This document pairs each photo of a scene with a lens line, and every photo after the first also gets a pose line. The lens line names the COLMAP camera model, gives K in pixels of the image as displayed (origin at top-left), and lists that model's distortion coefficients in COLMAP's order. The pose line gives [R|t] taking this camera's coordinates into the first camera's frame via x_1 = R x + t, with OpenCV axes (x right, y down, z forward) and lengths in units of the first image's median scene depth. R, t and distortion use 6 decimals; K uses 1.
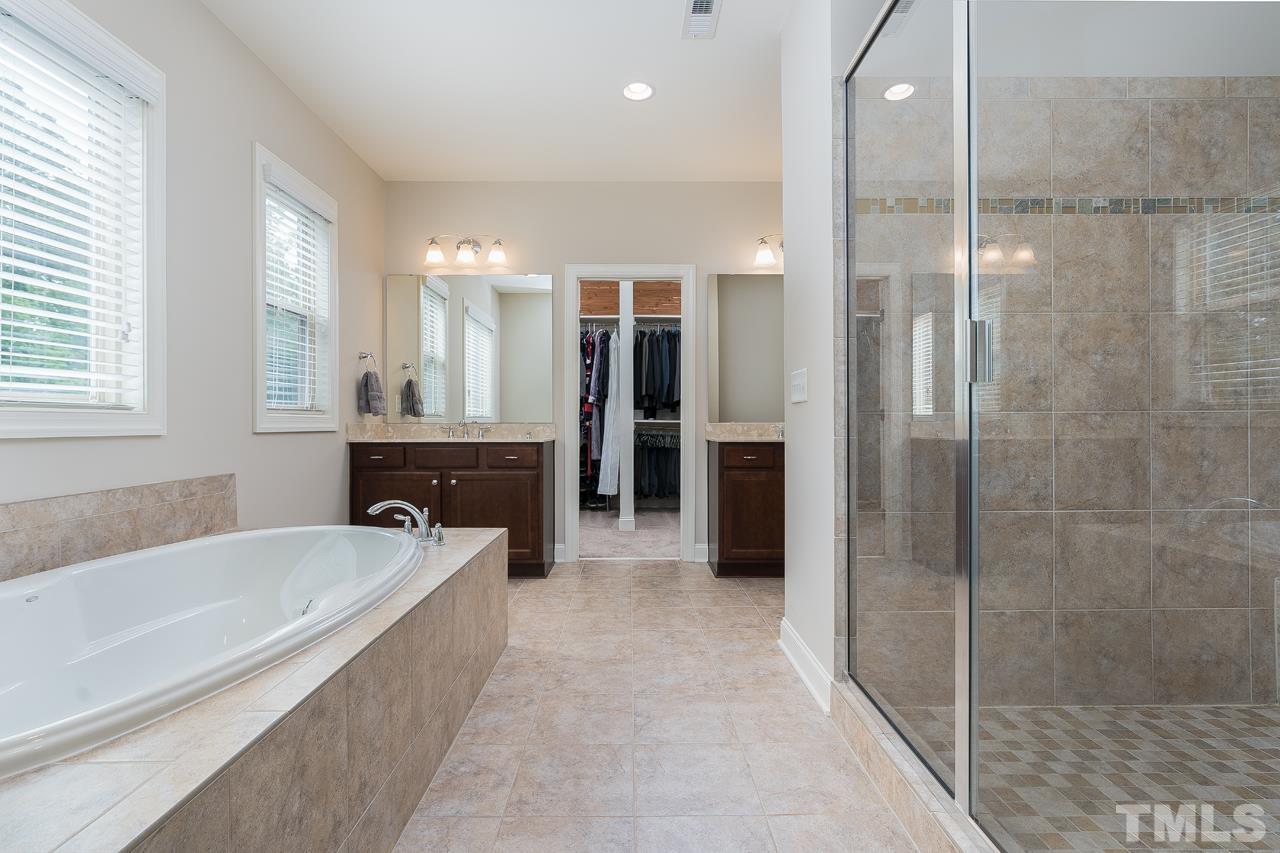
lens RADIAL K [[586.2, 0, 634.6], [0, 586.2, 416.6], [0, 0, 1]] dist [-0.008611, 0.000748]
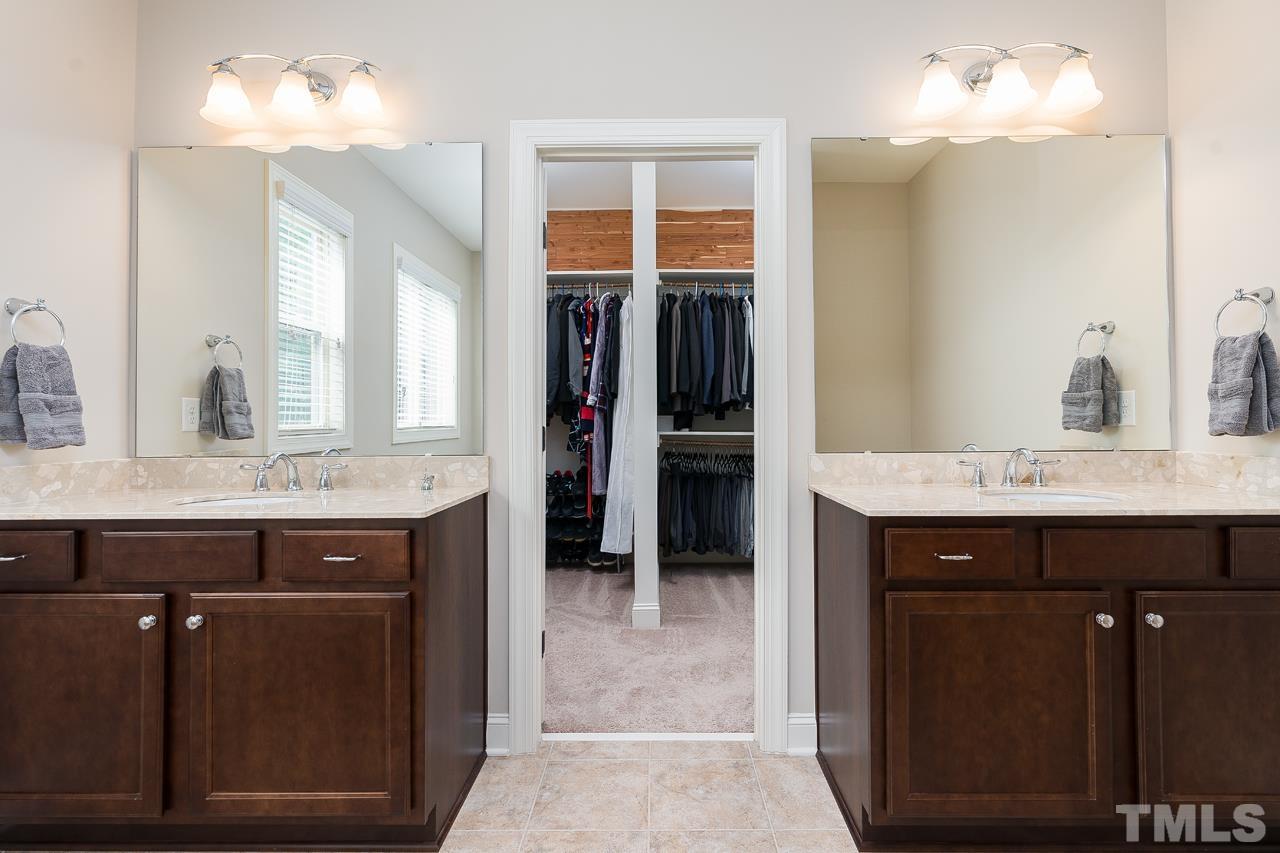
lens RADIAL K [[586.2, 0, 634.6], [0, 586.2, 416.6], [0, 0, 1]] dist [-0.008611, 0.000748]
pose [[0.998941, -0.002553, -0.045947, 0.003264], [0.002883, 0.999970, 0.007125, -0.023227], [0.045927, -0.007250, 0.998918, 0.532286]]
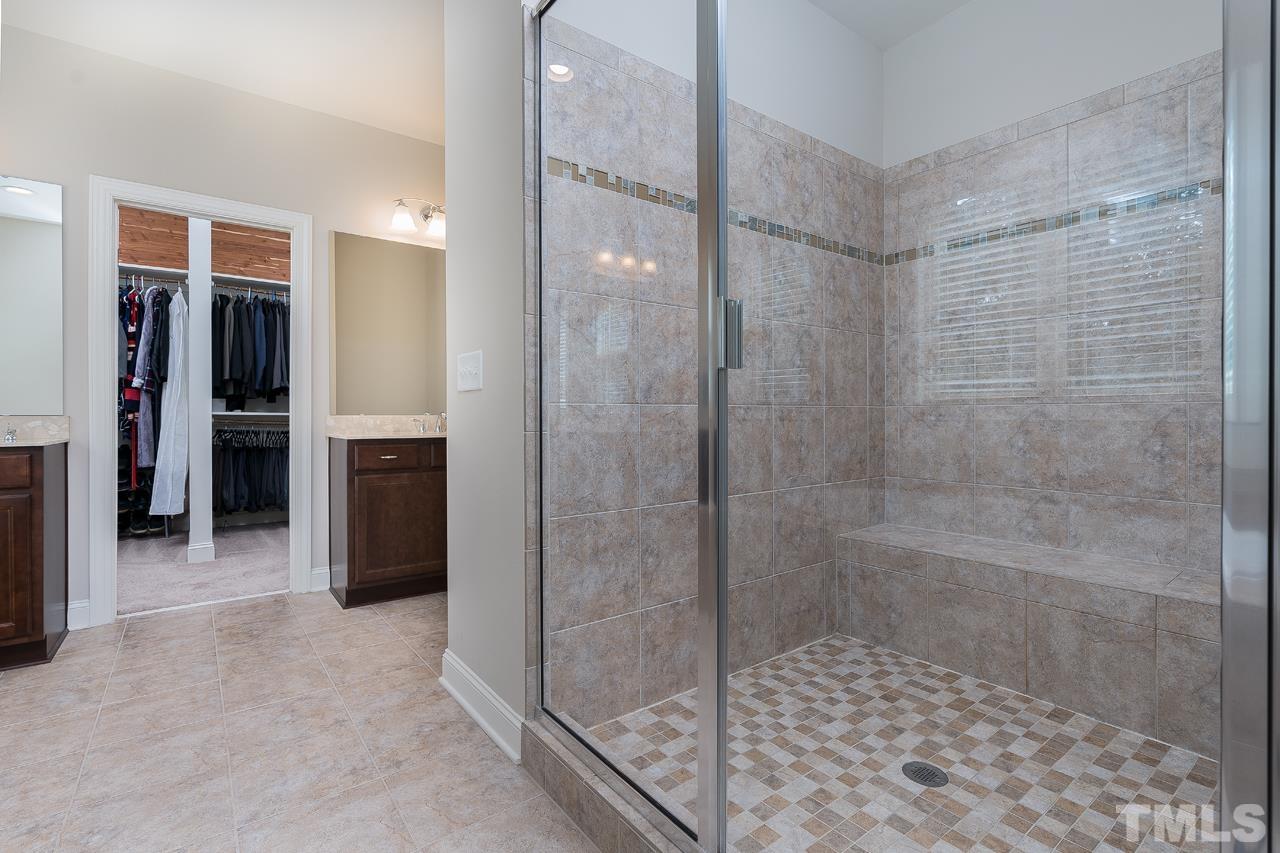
lens RADIAL K [[586.2, 0, 634.6], [0, 586.2, 416.6], [0, 0, 1]] dist [-0.008611, 0.000748]
pose [[0.802777, 0.000170, 0.596280, -0.016333], [-0.006812, 0.999937, 0.008886, 0.001987], [-0.596241, -0.011196, 0.802727, 0.107424]]
